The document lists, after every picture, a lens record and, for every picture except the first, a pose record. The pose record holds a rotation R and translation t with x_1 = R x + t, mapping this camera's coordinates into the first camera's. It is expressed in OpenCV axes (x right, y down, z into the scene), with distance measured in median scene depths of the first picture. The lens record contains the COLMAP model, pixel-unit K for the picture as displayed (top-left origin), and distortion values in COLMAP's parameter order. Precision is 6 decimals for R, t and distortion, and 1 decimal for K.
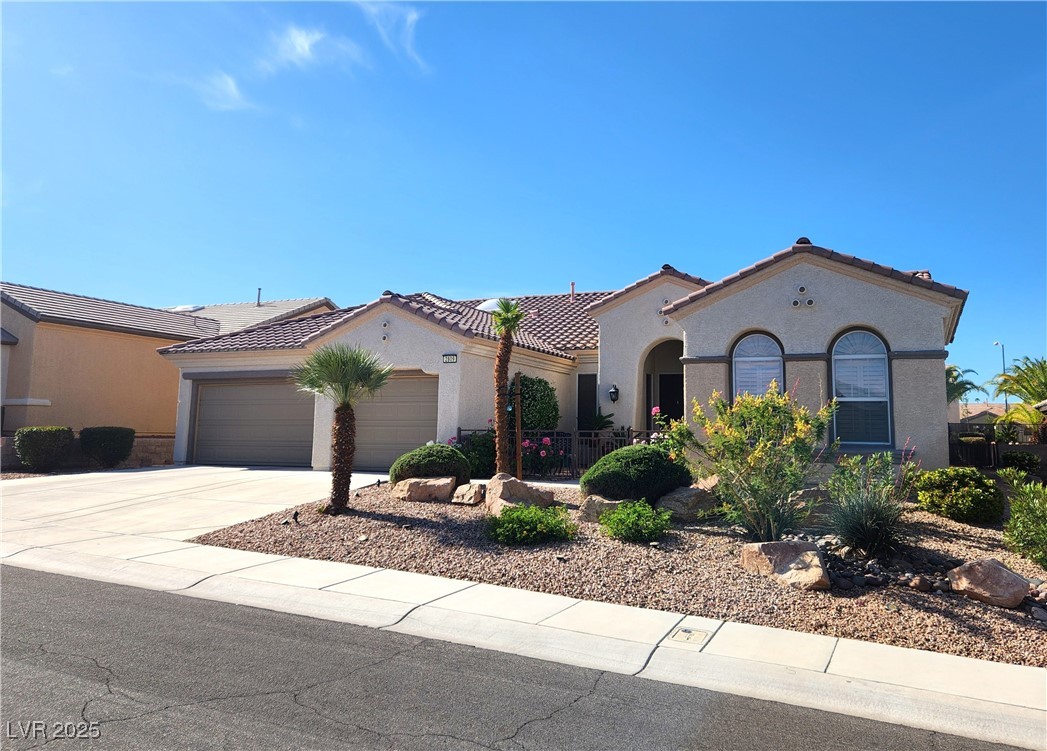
lens RADIAL K [[710.3, 0, 523.5], [0, 710.3, 375.5], [0, 0, 1]] dist [0.000166, -0.000012]
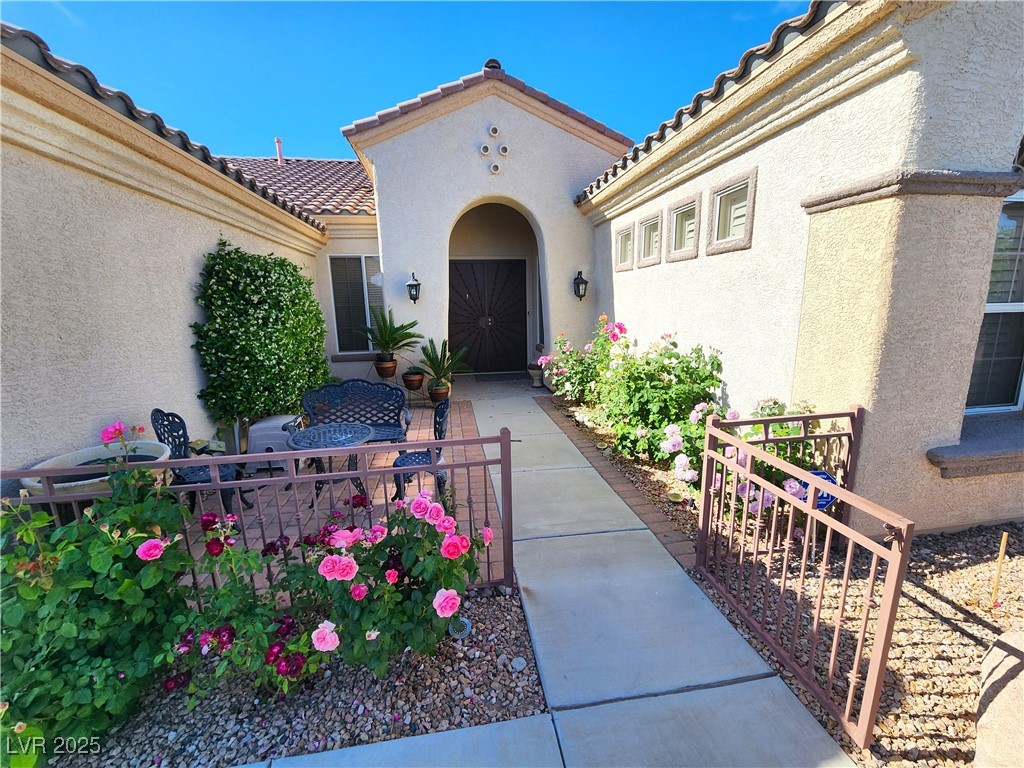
lens RADIAL K [[417.4, 0, 512.0], [0, 417.4, 384.0], [0, 0, 1]] dist [0.000620, 0.000287]
pose [[0.825665, -0.139544, 0.546631, -0.010479], [-0.008624, 0.965691, 0.259549, 0.011461], [-0.564095, -0.219015, 0.796134, 0.649404]]
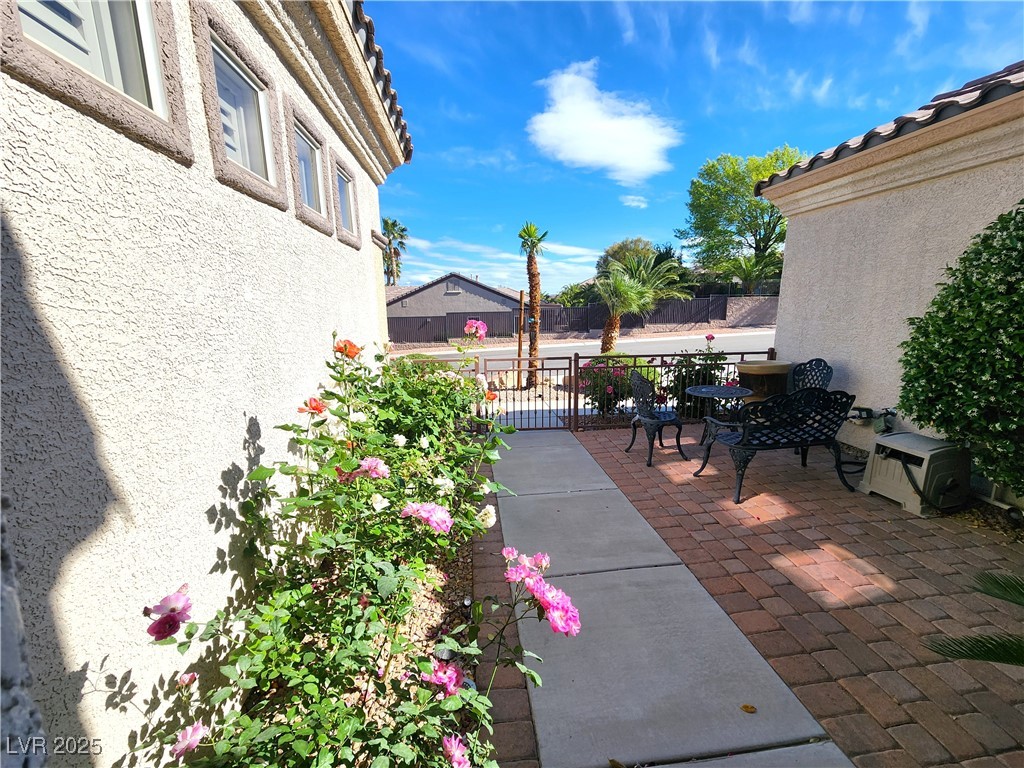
lens RADIAL K [[417.4, 0, 512.0], [0, 417.4, 384.0], [0, 0, 1]] dist [0.000620, 0.000287]
pose [[-0.849075, 0.099579, -0.518803, 0.239951], [0.042804, 0.991812, 0.120315, 0.042384], [0.526536, 0.079950, -0.846385, 0.965425]]
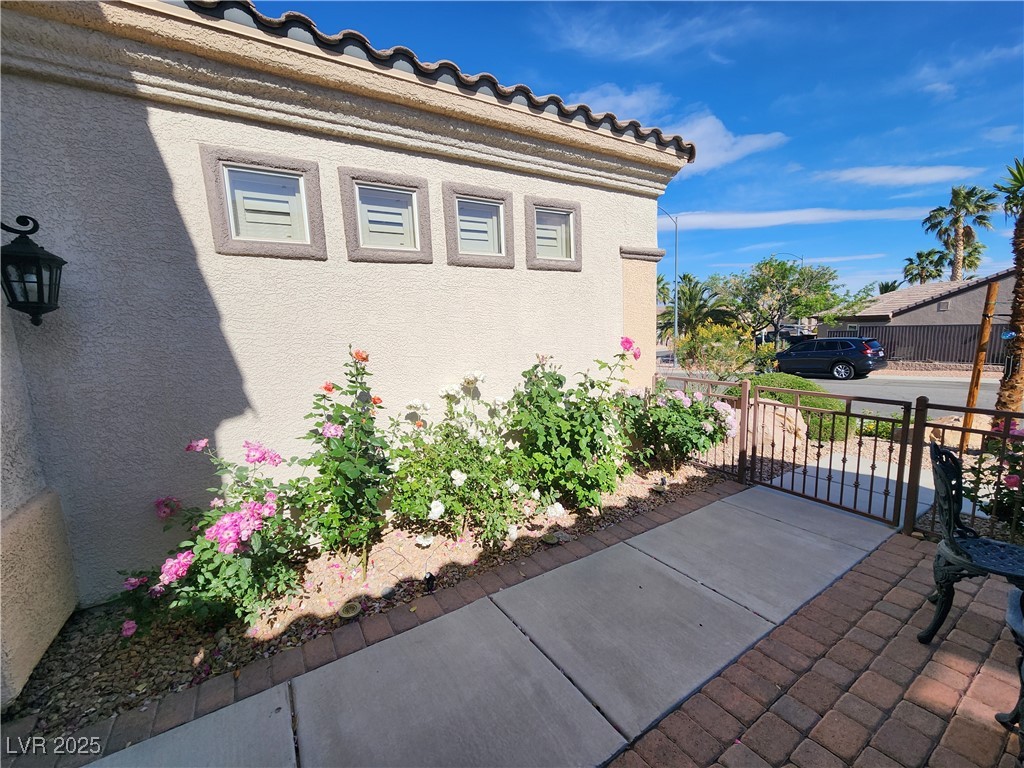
lens RADIAL K [[417.4, 0, 512.0], [0, 417.4, 384.0], [0, 0, 1]] dist [0.000620, 0.000287]
pose [[-0.845611, -0.054569, 0.531004, 0.102386], [-0.012105, 0.996466, 0.083126, 0.041449], [-0.533663, 0.063865, -0.843282, 0.962511]]
